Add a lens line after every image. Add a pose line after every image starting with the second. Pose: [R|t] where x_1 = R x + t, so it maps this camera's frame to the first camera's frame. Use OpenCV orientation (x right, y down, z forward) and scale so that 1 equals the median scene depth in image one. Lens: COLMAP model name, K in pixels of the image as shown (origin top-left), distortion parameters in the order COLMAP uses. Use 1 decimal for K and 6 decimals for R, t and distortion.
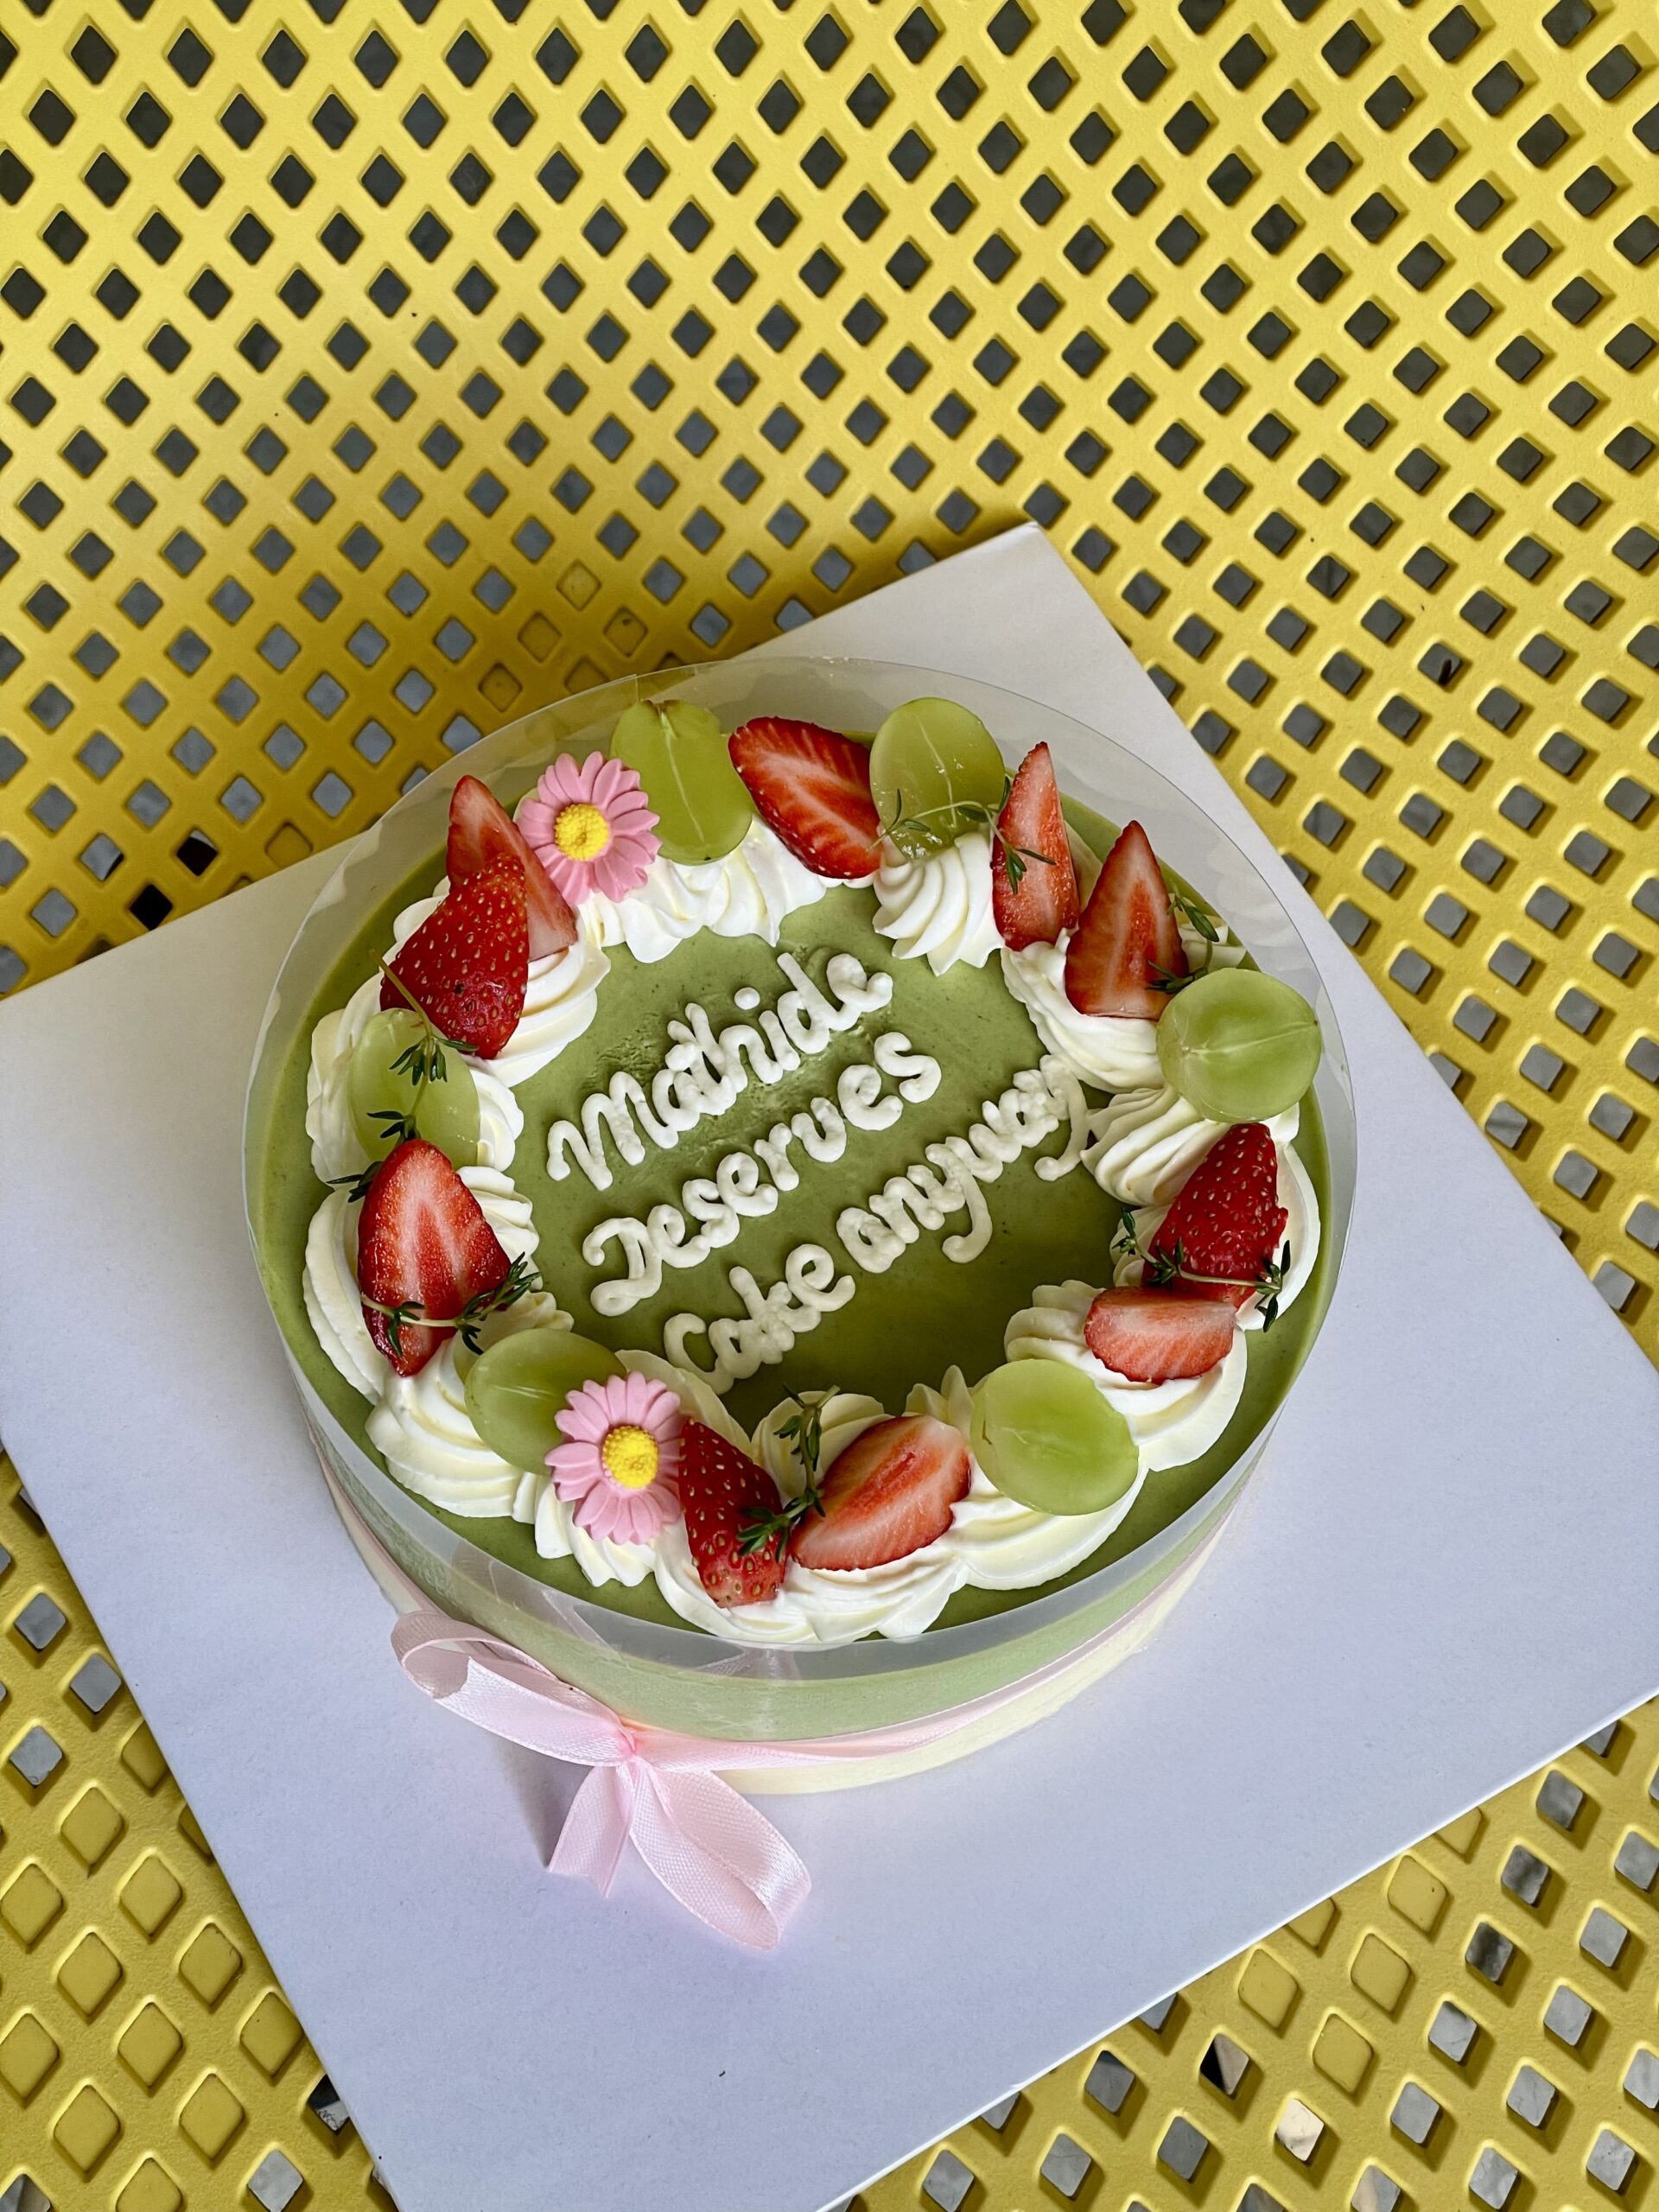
lens RADIAL K [[3451.0, 0, 850.3], [0, 3451.0, 1121.4], [0, 0, 1]] dist [0.029417, 0.000000]
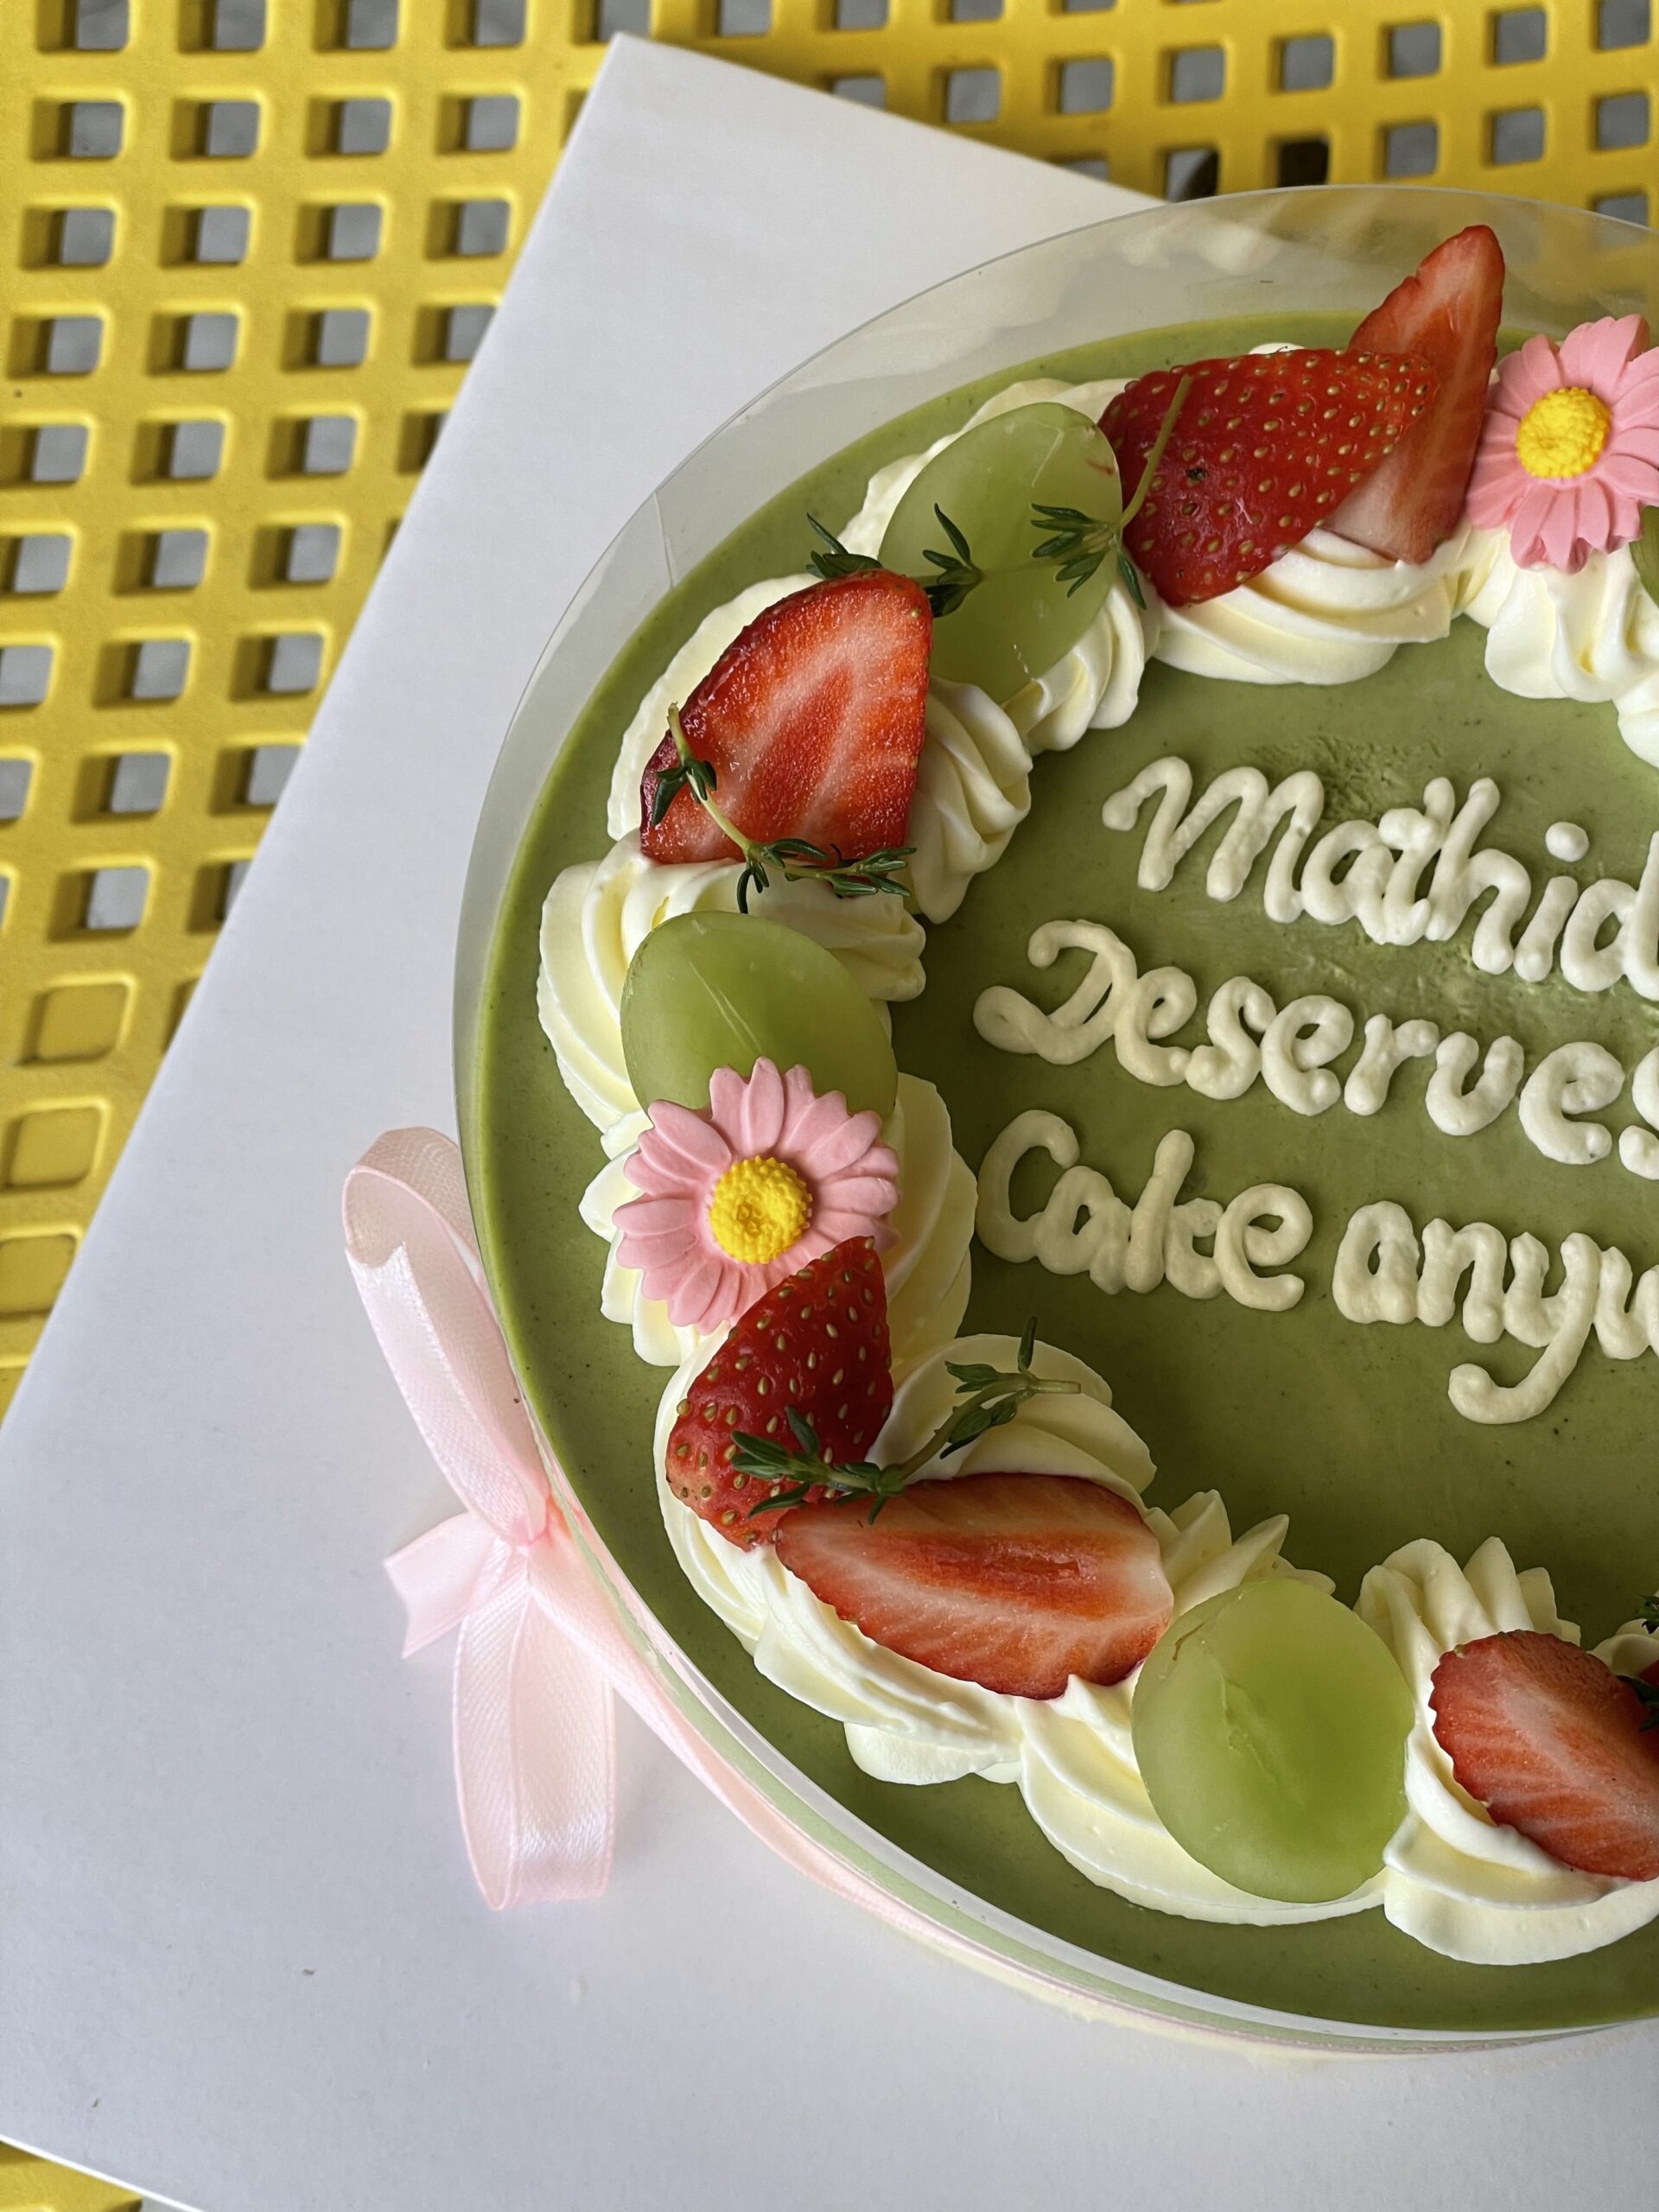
lens RADIAL K [[3451.0, 0, 840.1], [0, 3451.0, 1088.8], [0, 0, 1]] dist [0.029417, 0.000000]
pose [[0.638155, 0.719500, -0.274004, 0.086203], [-0.685554, 0.693002, 0.223079, -0.054588], [0.350391, 0.045485, 0.935499, 0.417593]]
